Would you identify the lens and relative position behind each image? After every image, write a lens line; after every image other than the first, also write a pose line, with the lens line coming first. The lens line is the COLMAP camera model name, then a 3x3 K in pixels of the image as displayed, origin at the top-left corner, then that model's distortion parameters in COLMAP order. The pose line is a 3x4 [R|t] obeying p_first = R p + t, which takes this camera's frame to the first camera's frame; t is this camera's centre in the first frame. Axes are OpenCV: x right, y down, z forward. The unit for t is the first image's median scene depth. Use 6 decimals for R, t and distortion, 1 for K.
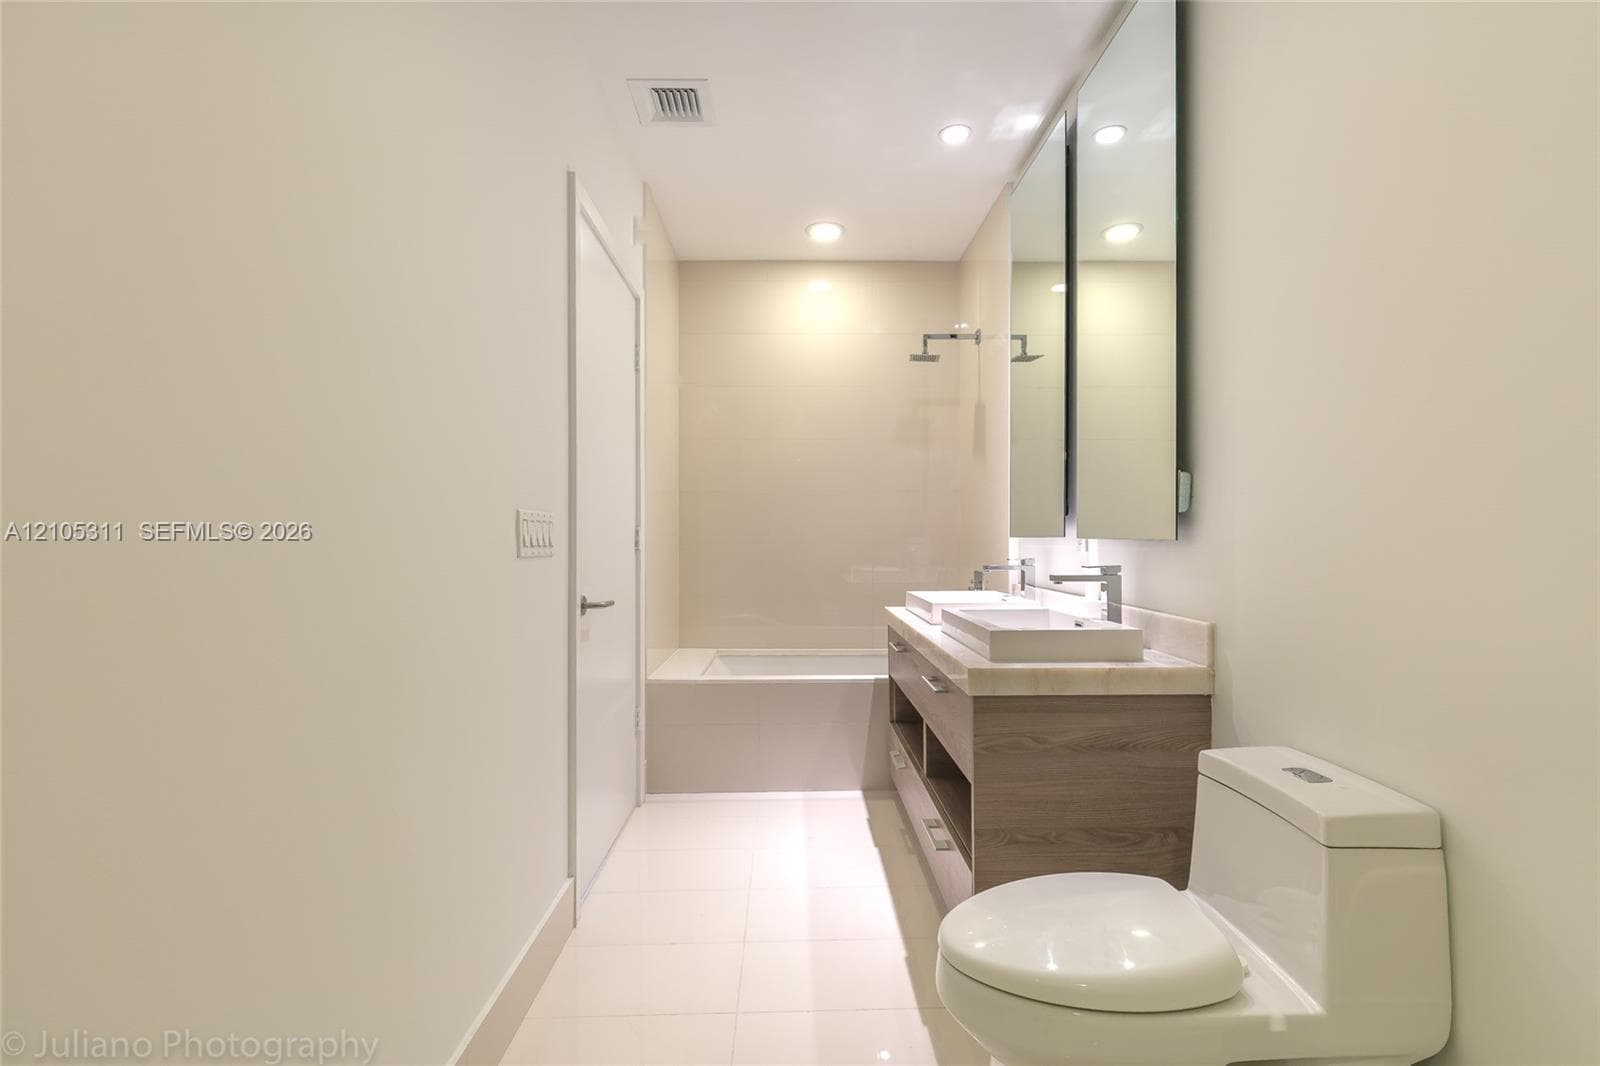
lens RADIAL K [[799.5, 0, 800.0], [0, 799.5, 533.0], [0, 0, 1]] dist [0.002194, -0.000585]
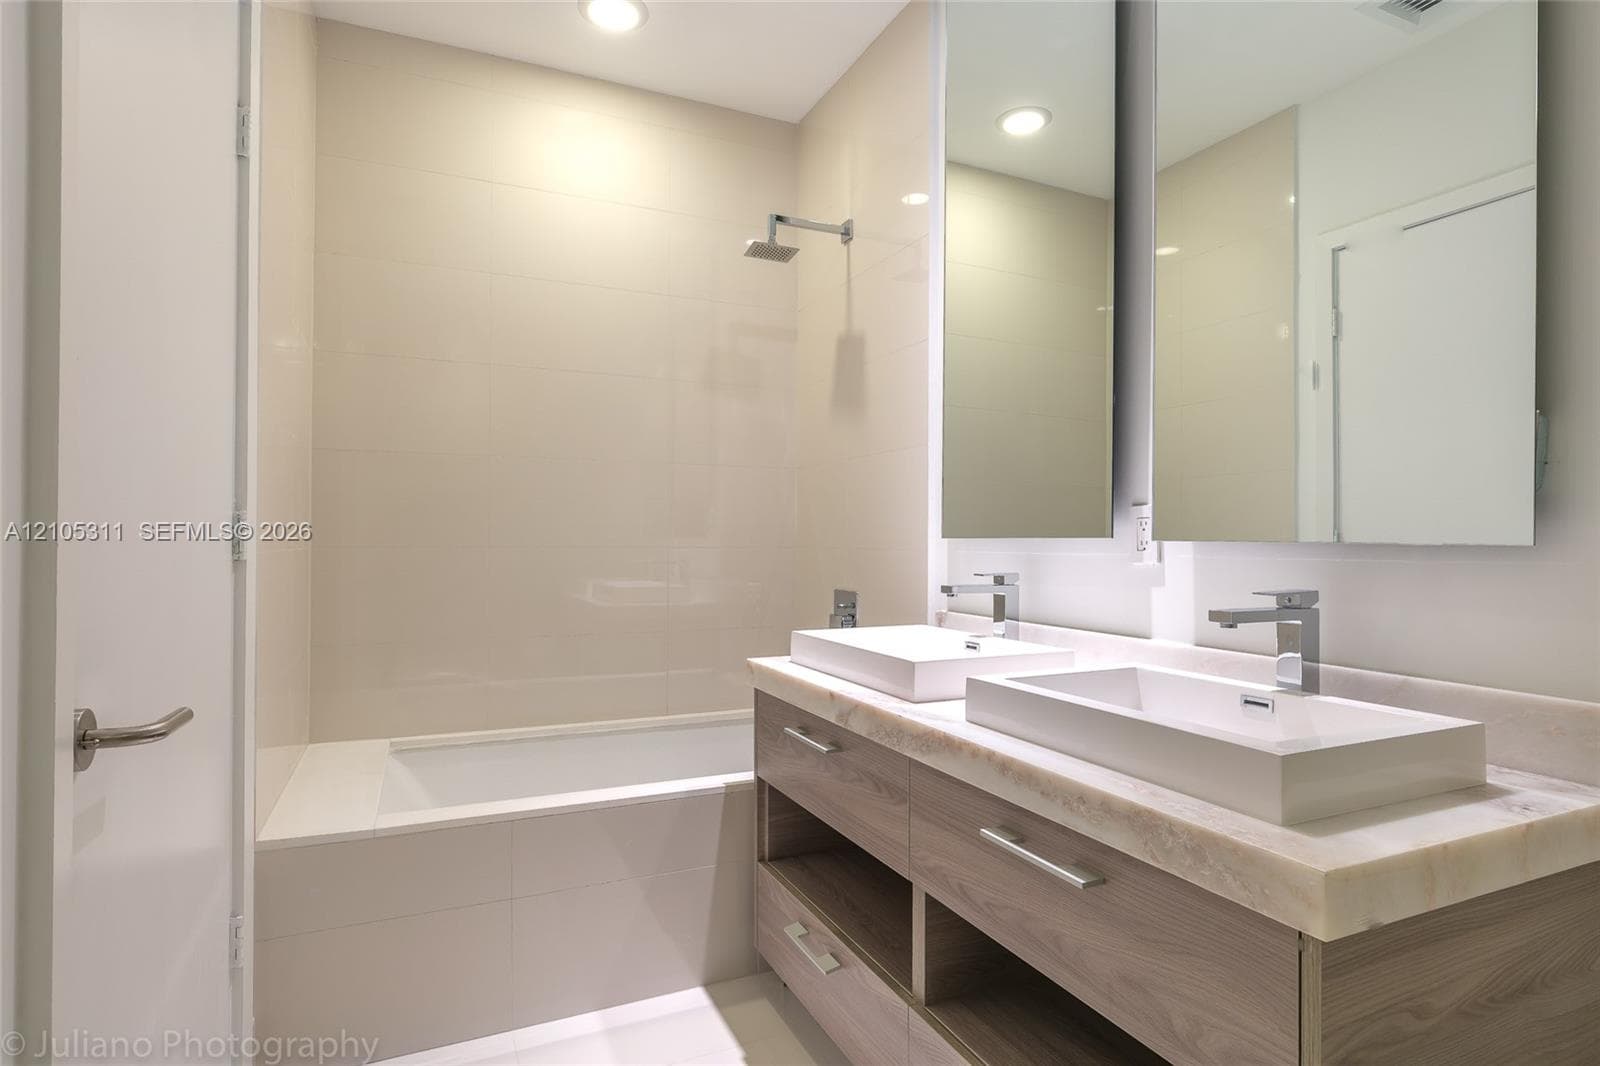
lens RADIAL K [[852.2, 0, 800.0], [0, 852.2, 533.0], [0, 0, 1]] dist [0.000900, -0.000917]
pose [[0.908003, 0.008074, 0.418886, -0.117999], [-0.007978, 0.999966, -0.001981, 0.003339], [-0.418888, -0.001543, 0.908037, 0.436623]]
